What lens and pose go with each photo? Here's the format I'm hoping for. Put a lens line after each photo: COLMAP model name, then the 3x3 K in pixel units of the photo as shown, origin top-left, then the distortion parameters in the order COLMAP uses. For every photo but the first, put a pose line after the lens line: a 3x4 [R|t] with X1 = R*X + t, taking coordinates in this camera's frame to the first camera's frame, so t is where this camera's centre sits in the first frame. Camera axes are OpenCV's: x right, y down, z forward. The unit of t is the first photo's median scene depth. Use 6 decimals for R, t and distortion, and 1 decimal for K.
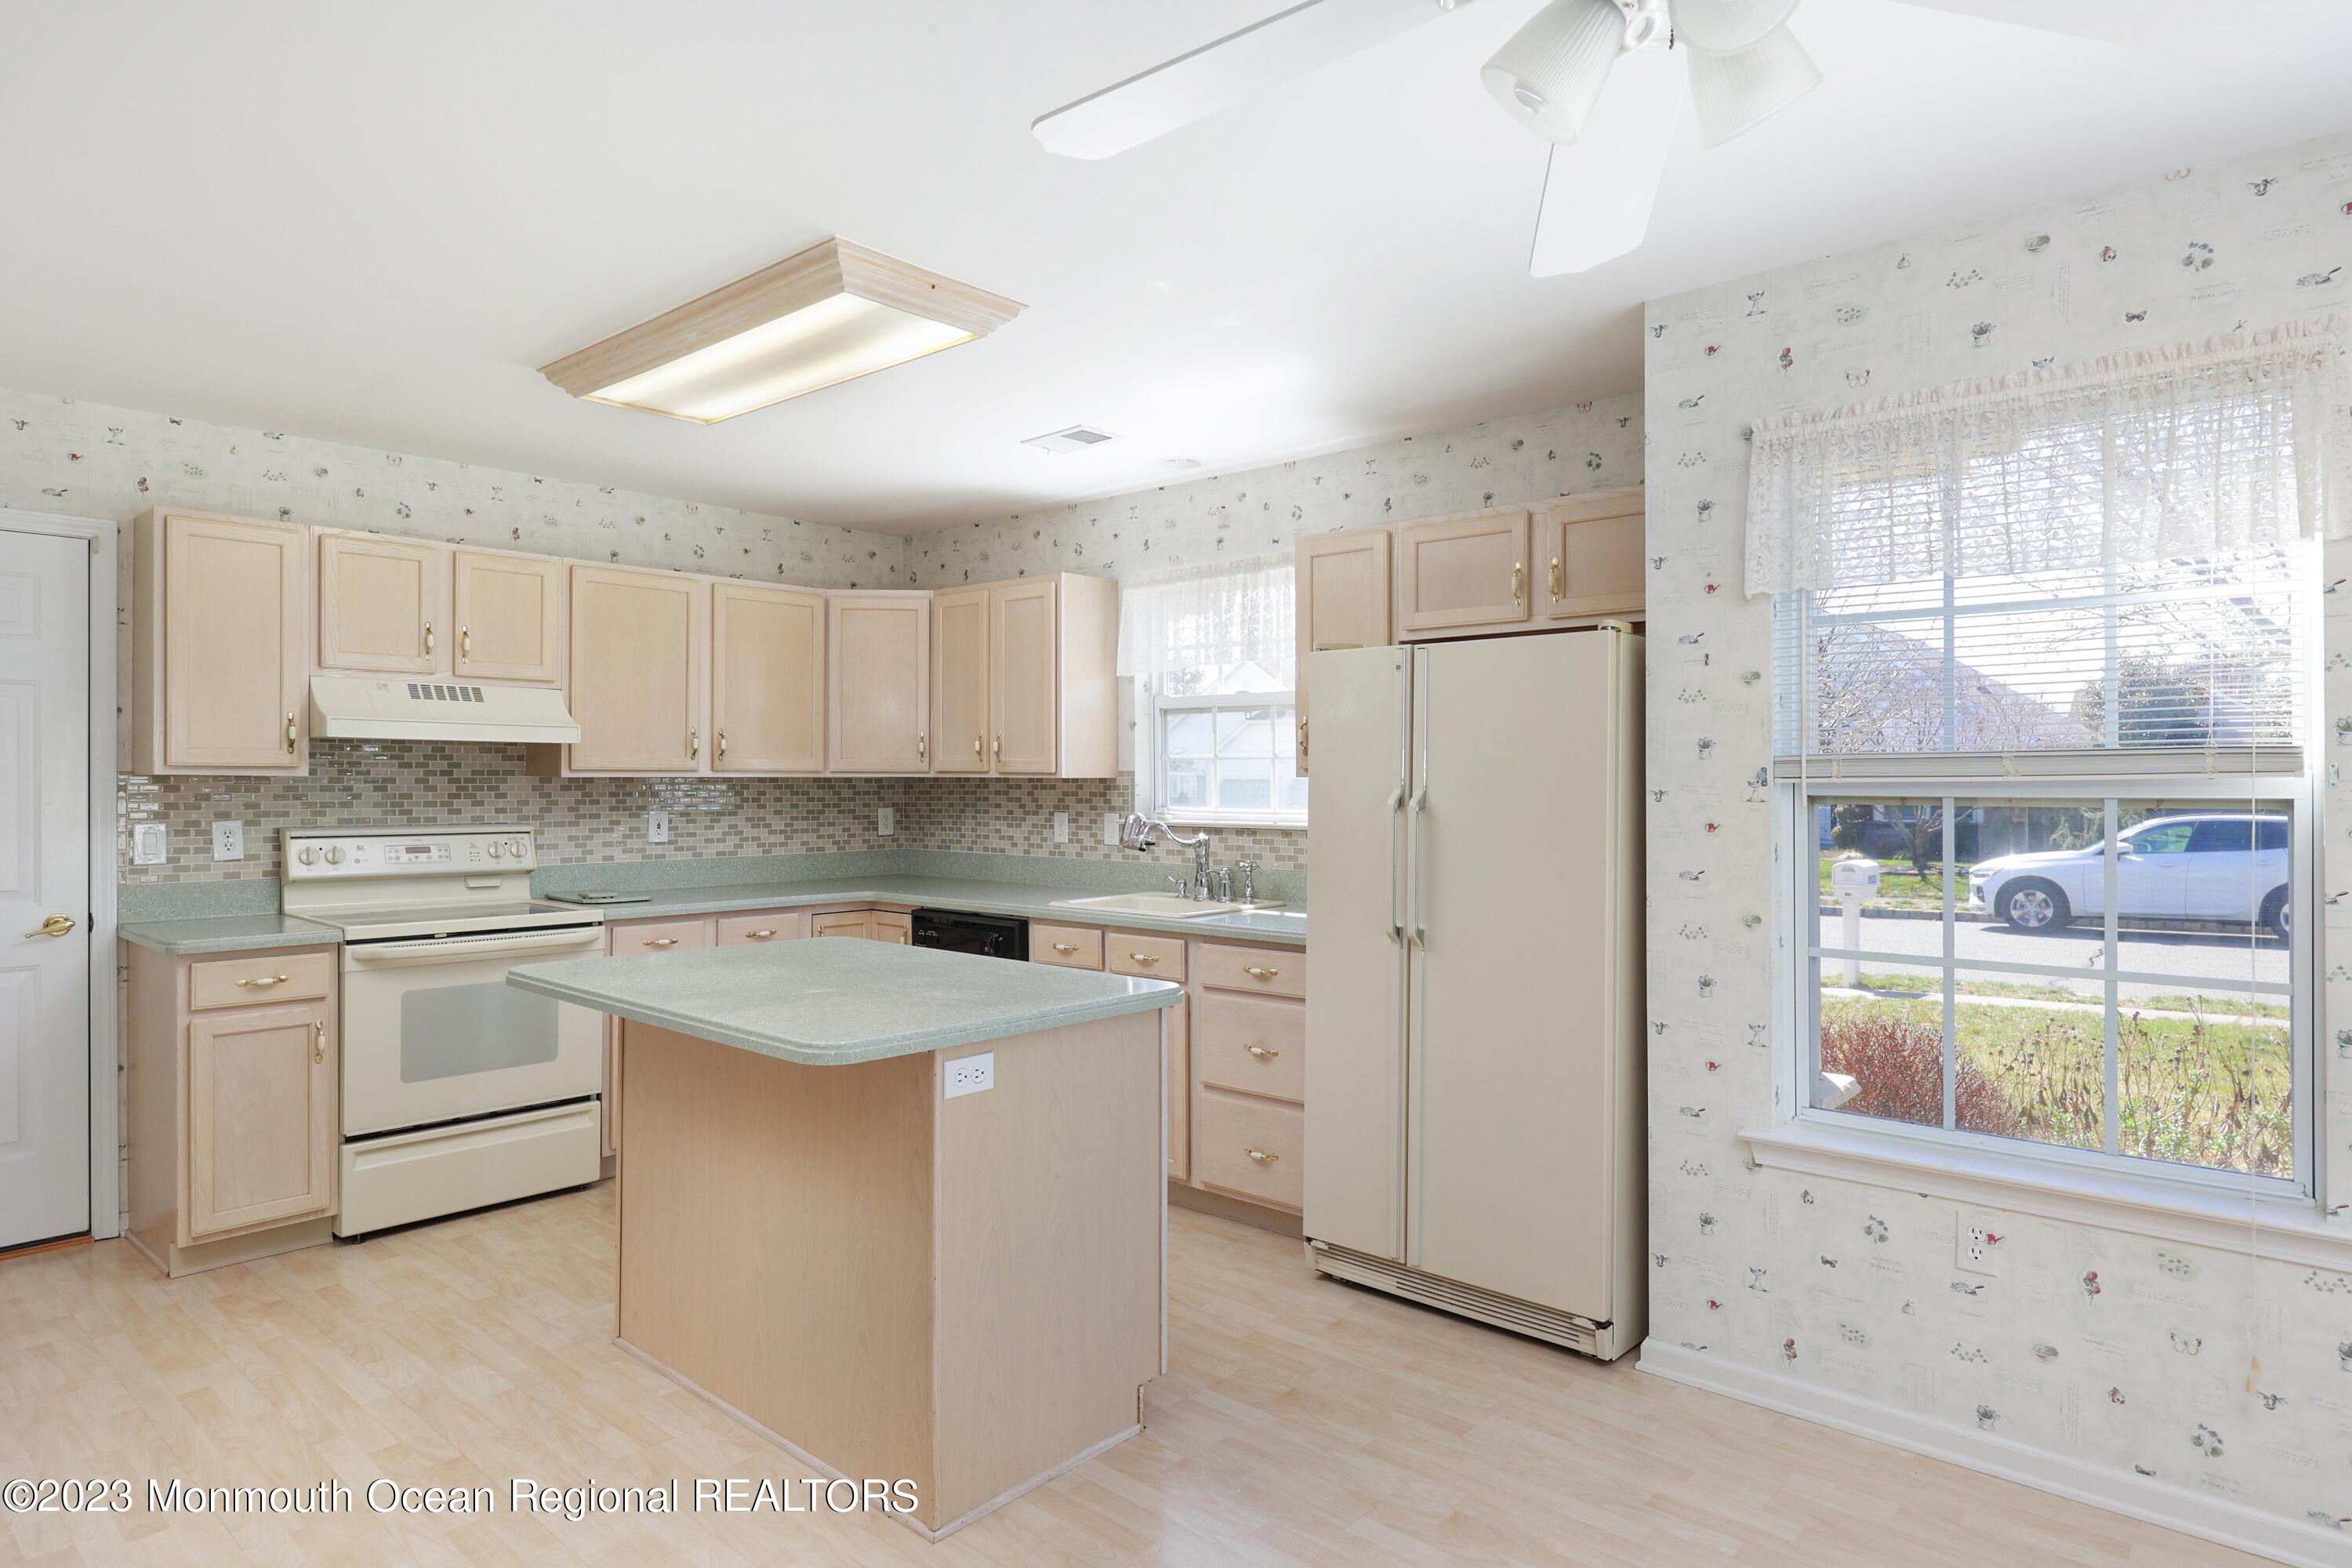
lens RADIAL K [[1329.9, 0, 1174.6], [0, 1329.9, 778.4], [0, 0, 1]] dist [0.002108, 0.000217]
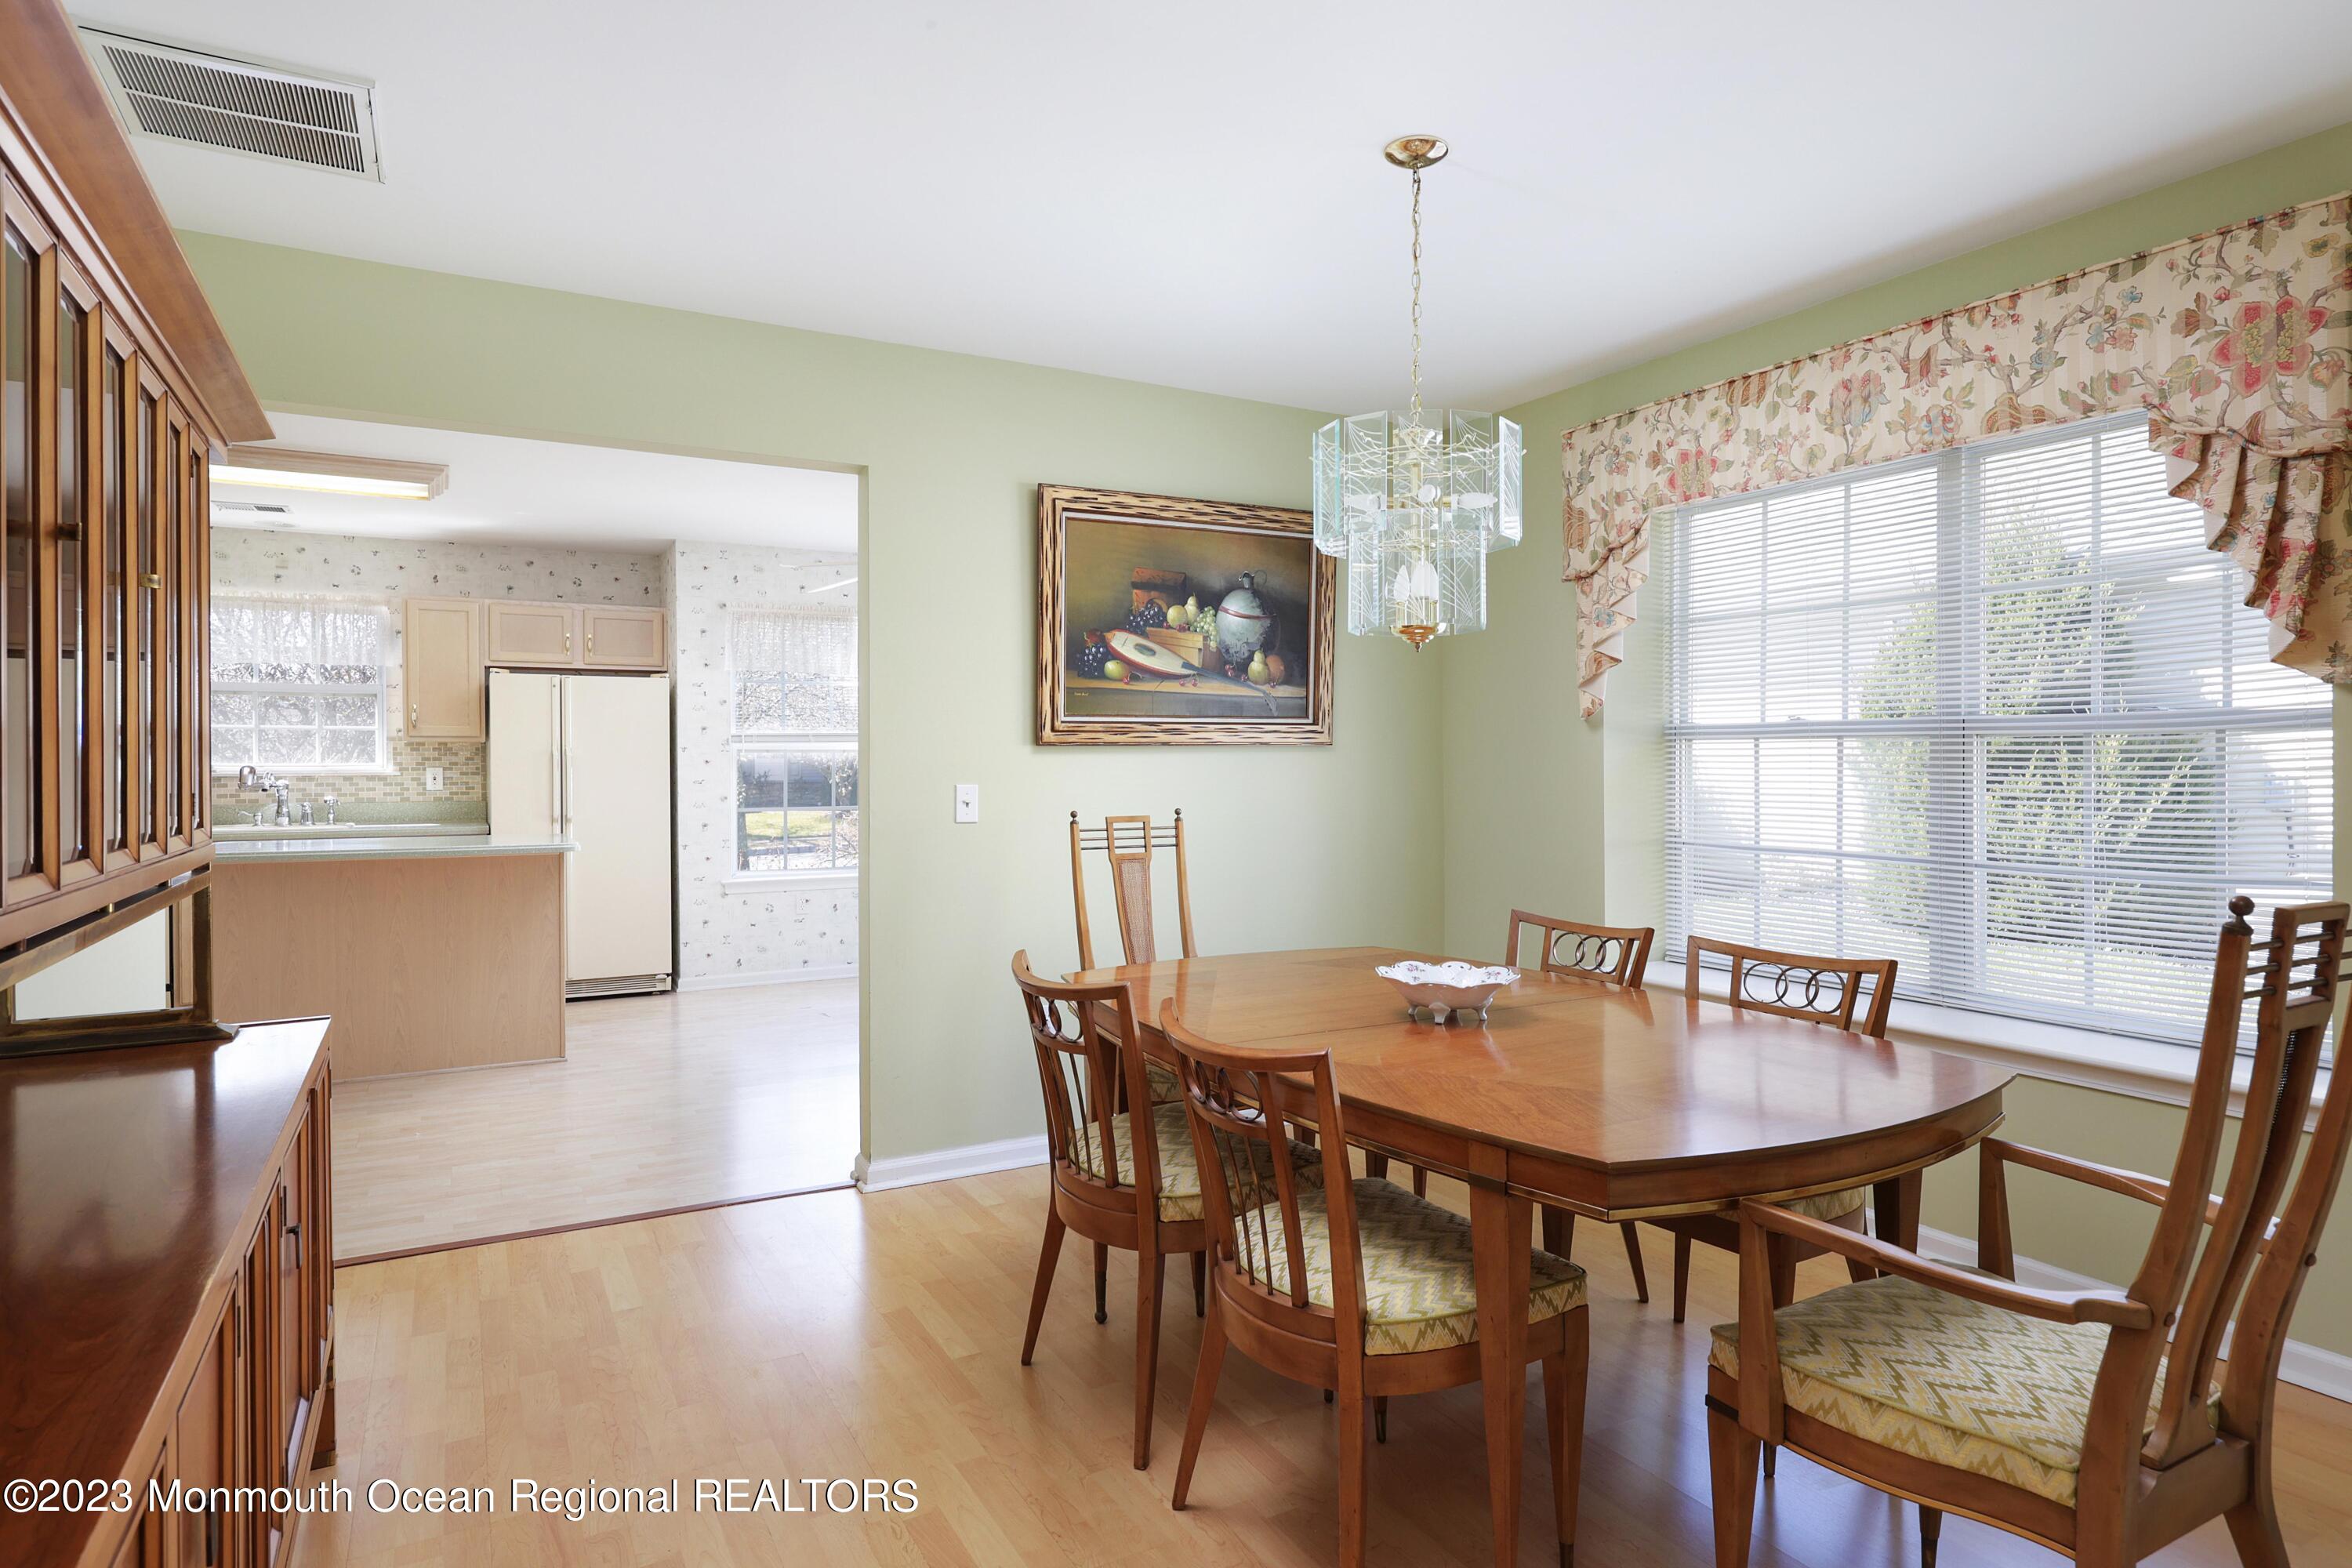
lens RADIAL K [[1313.9, 0, 1168.2], [0, 1313.9, 777.0], [0, 0, 1]] dist [-0.003199, 0.000342]
pose [[0.341971, -0.010757, 0.939649, -0.968763], [0.001309, 0.999939, 0.010971, 0.023415], [-0.939710, -0.002522, 0.341964, -0.386905]]
